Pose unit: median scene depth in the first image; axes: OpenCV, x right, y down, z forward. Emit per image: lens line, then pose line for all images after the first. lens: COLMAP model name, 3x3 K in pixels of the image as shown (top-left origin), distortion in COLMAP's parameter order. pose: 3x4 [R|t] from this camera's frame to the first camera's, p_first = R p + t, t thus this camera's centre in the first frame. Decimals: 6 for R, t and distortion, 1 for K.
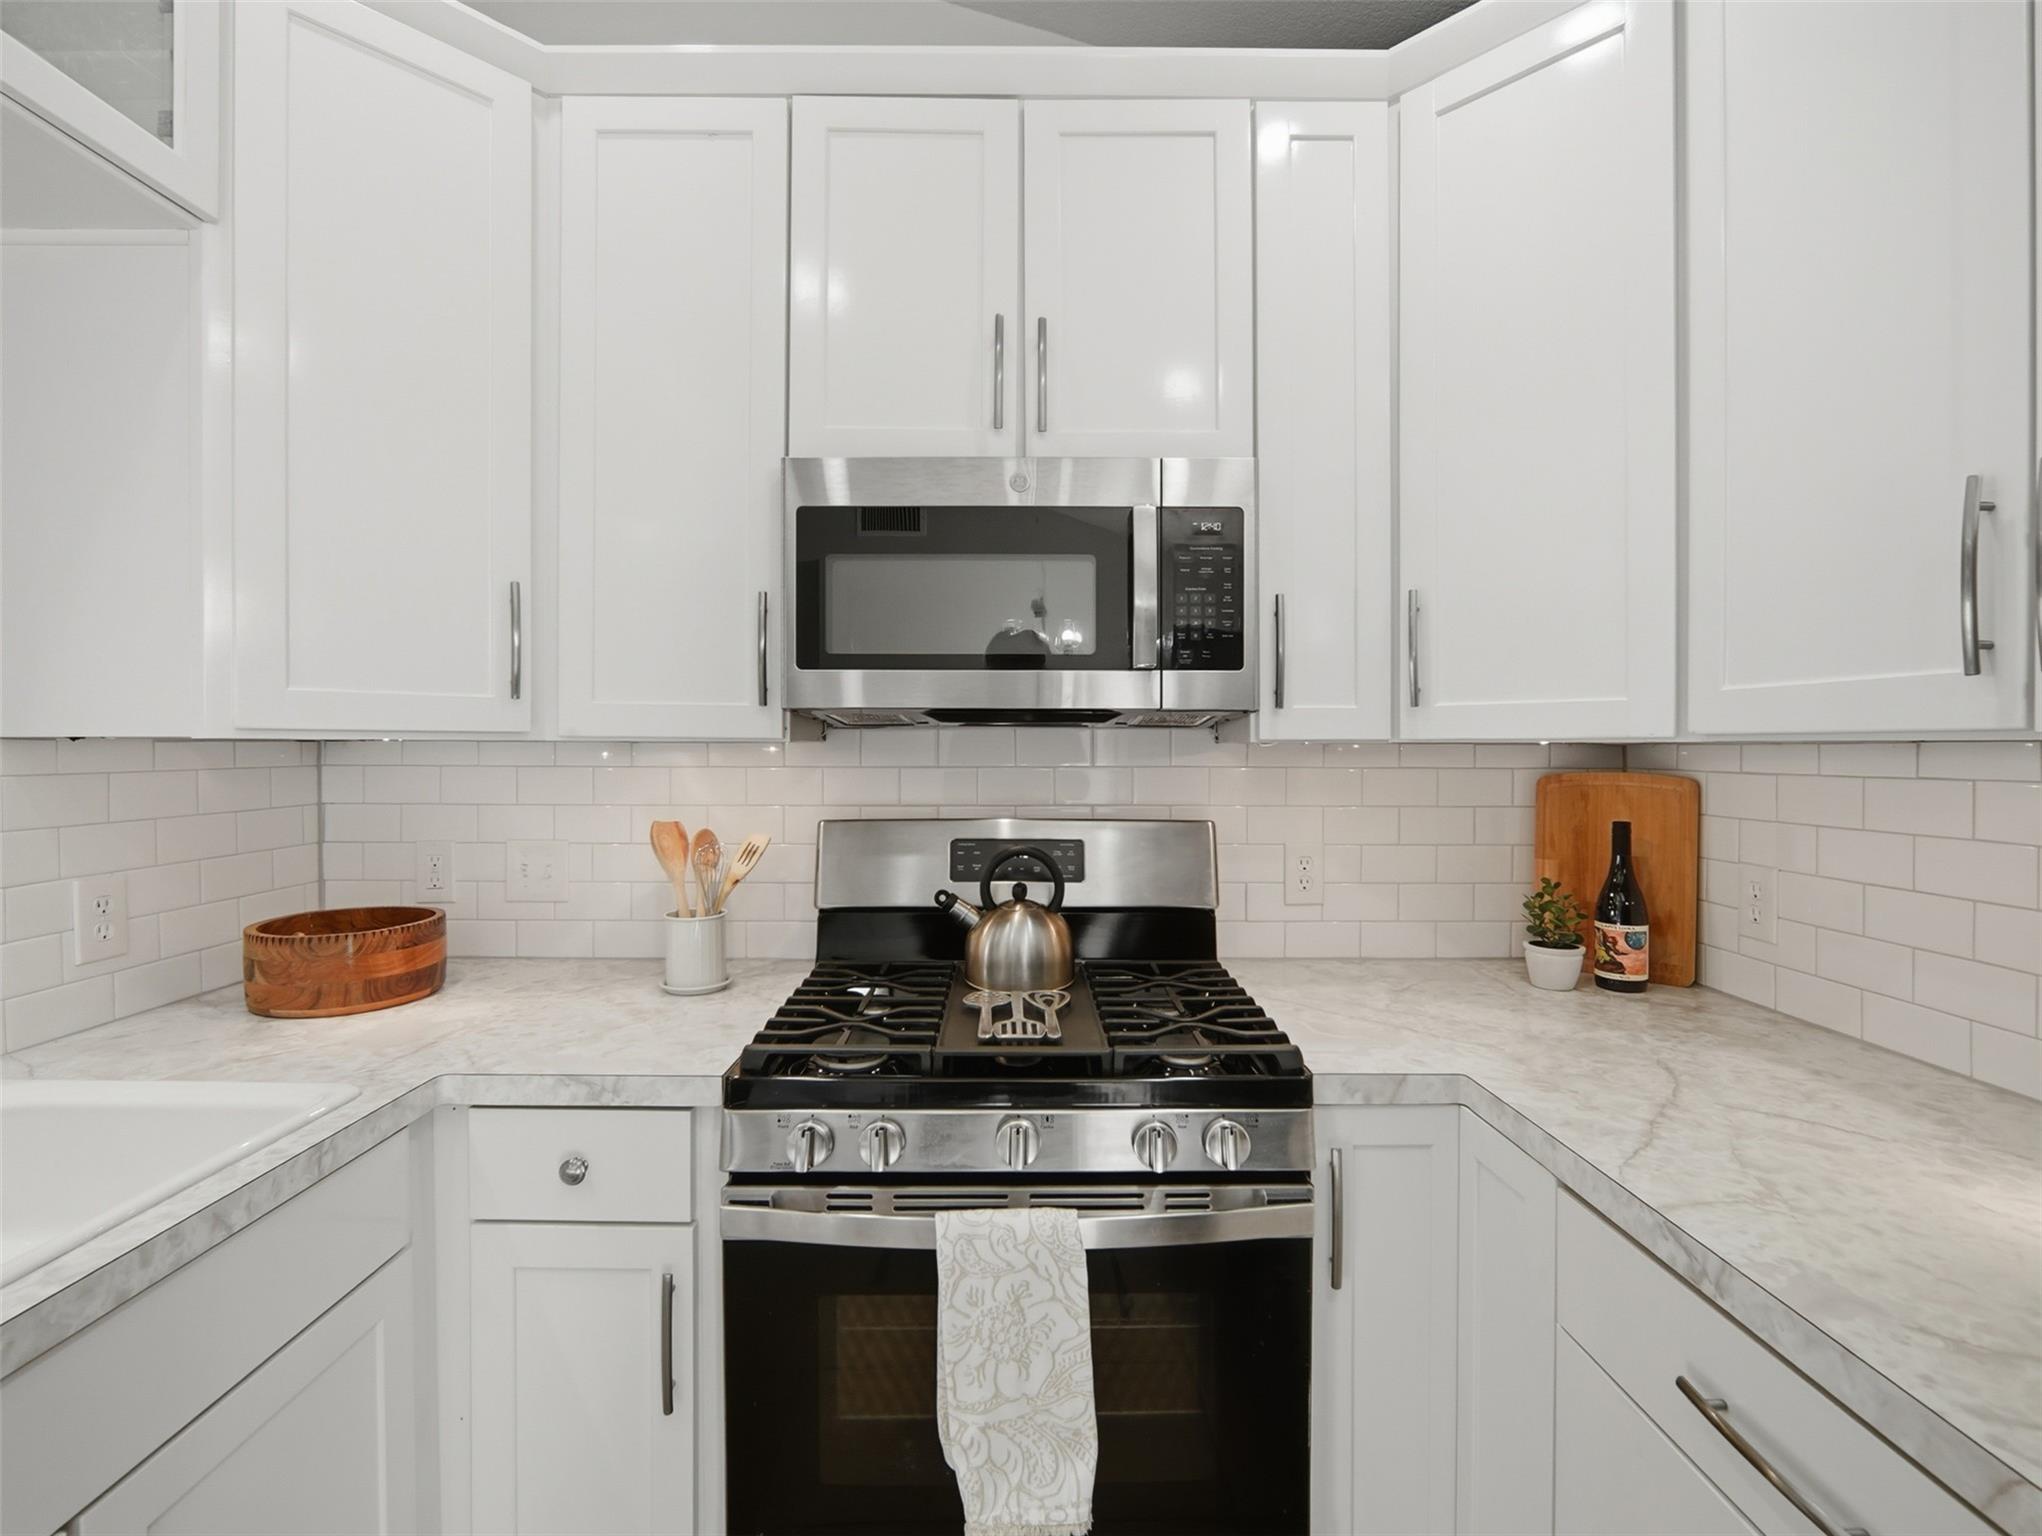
lens RADIAL K [[924.1, 0, 1021.9], [0, 924.1, 752.3], [0, 0, 1]] dist [-0.018245, 0.001546]
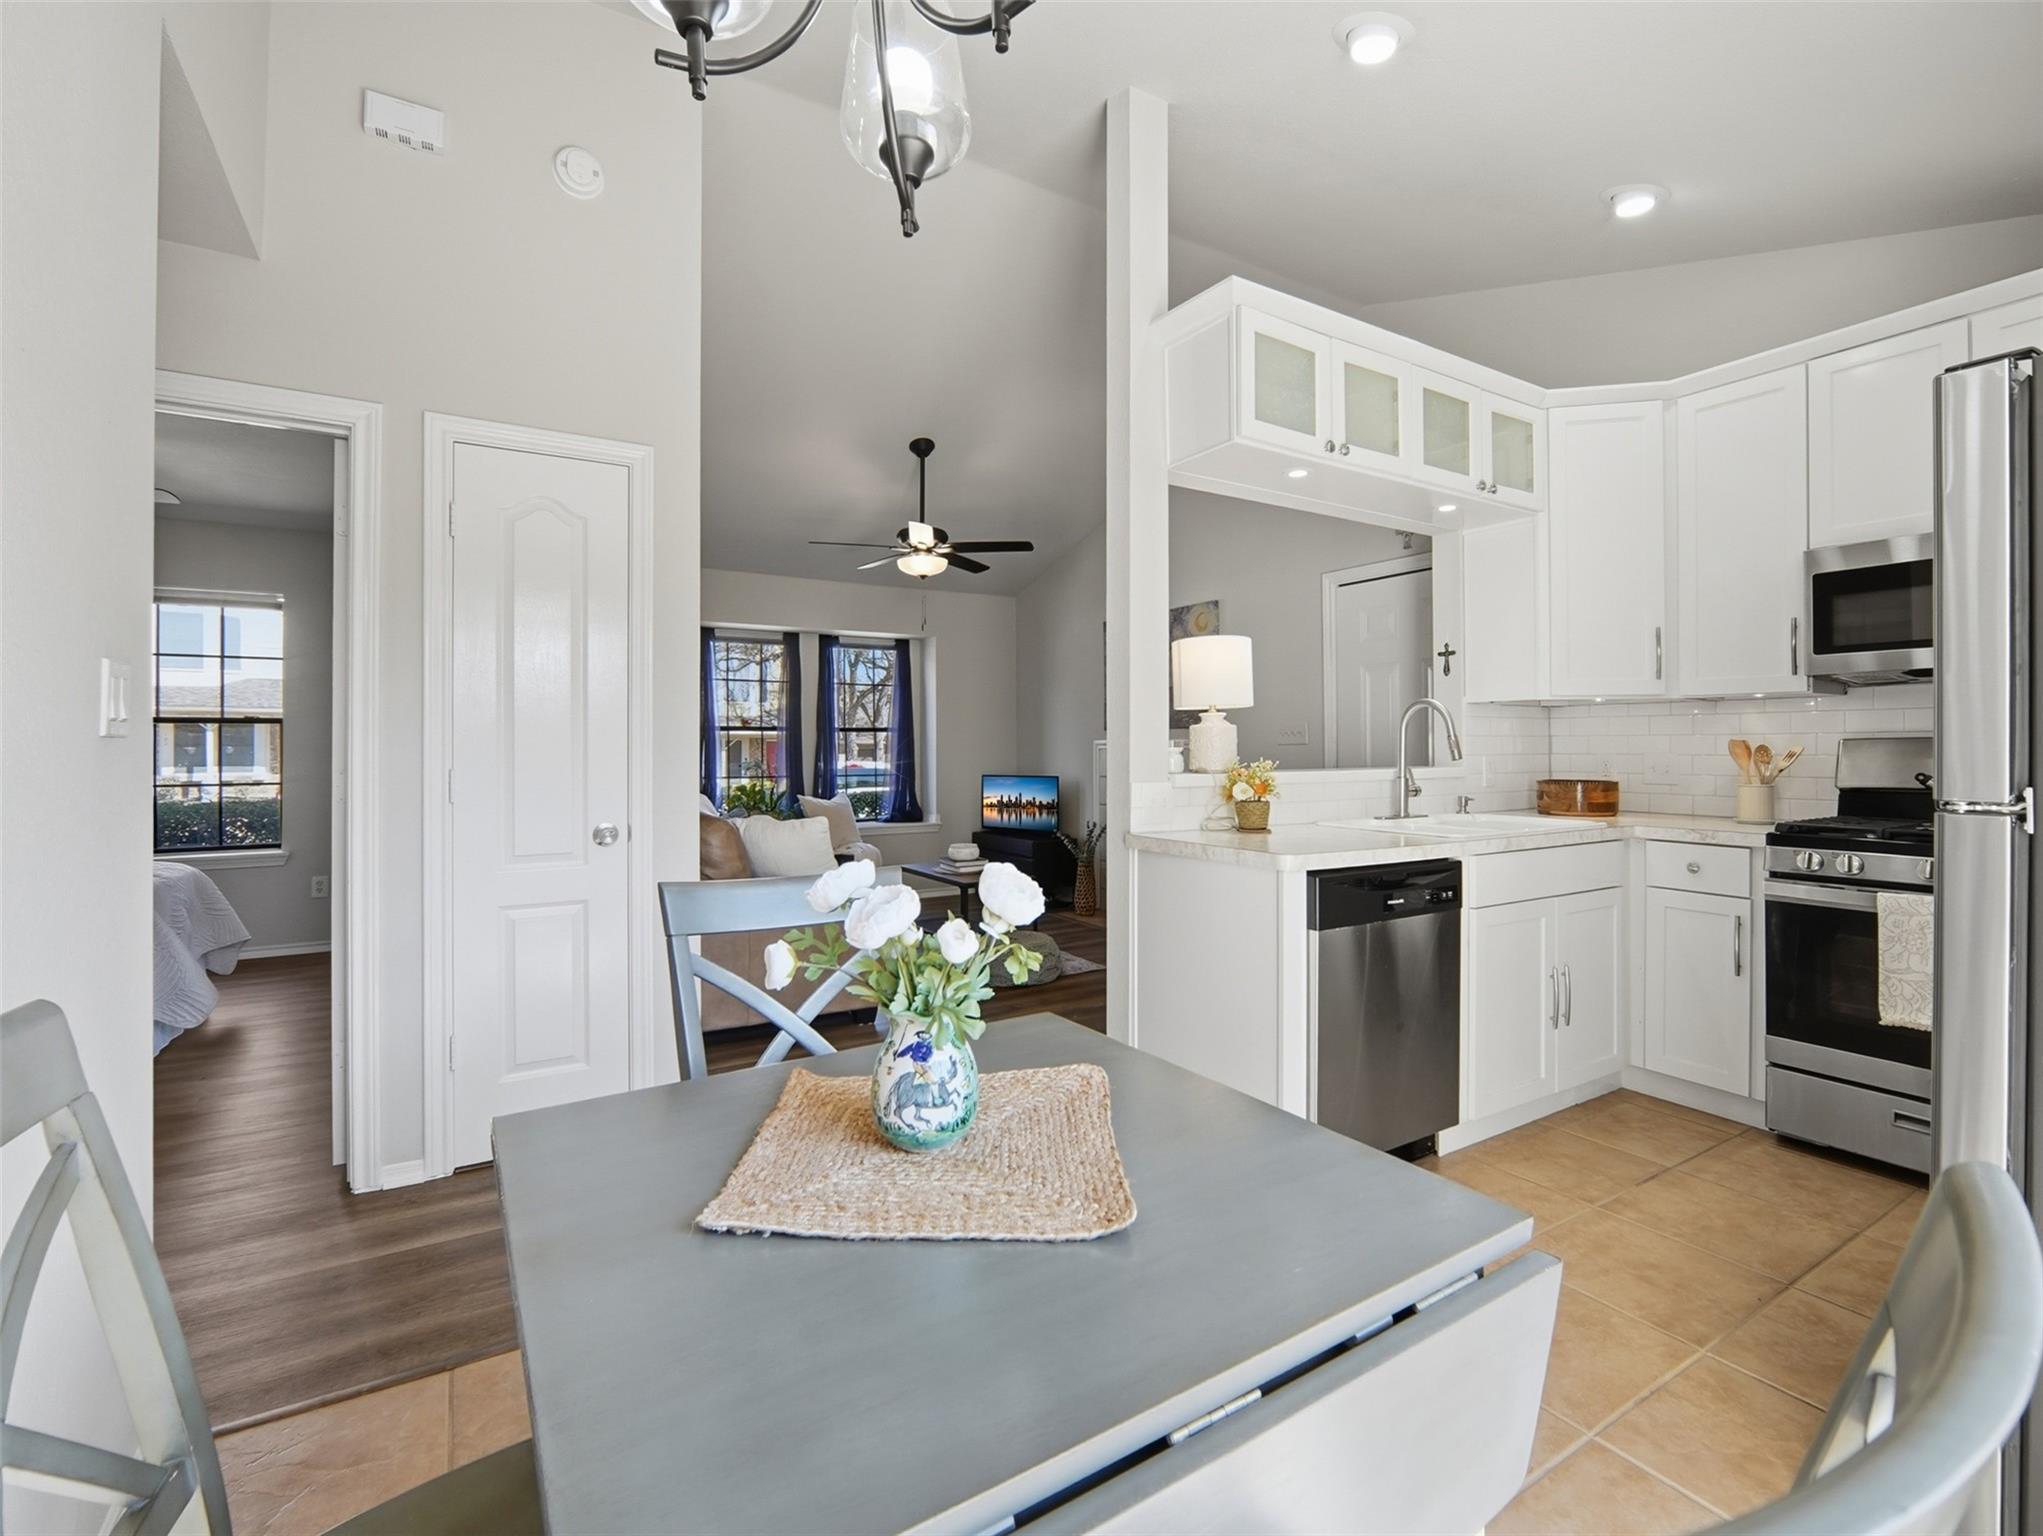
lens RADIAL K [[929.2, 0, 1028.1], [0, 929.2, 740.8], [0, 0, 1]] dist [-0.017429, 0.003716]
pose [[0.514530, -0.009330, -0.857422, 0.579128], [-0.004515, 0.999897, -0.013589, 0.127944], [0.857460, 0.010864, 0.514435, -1.461281]]
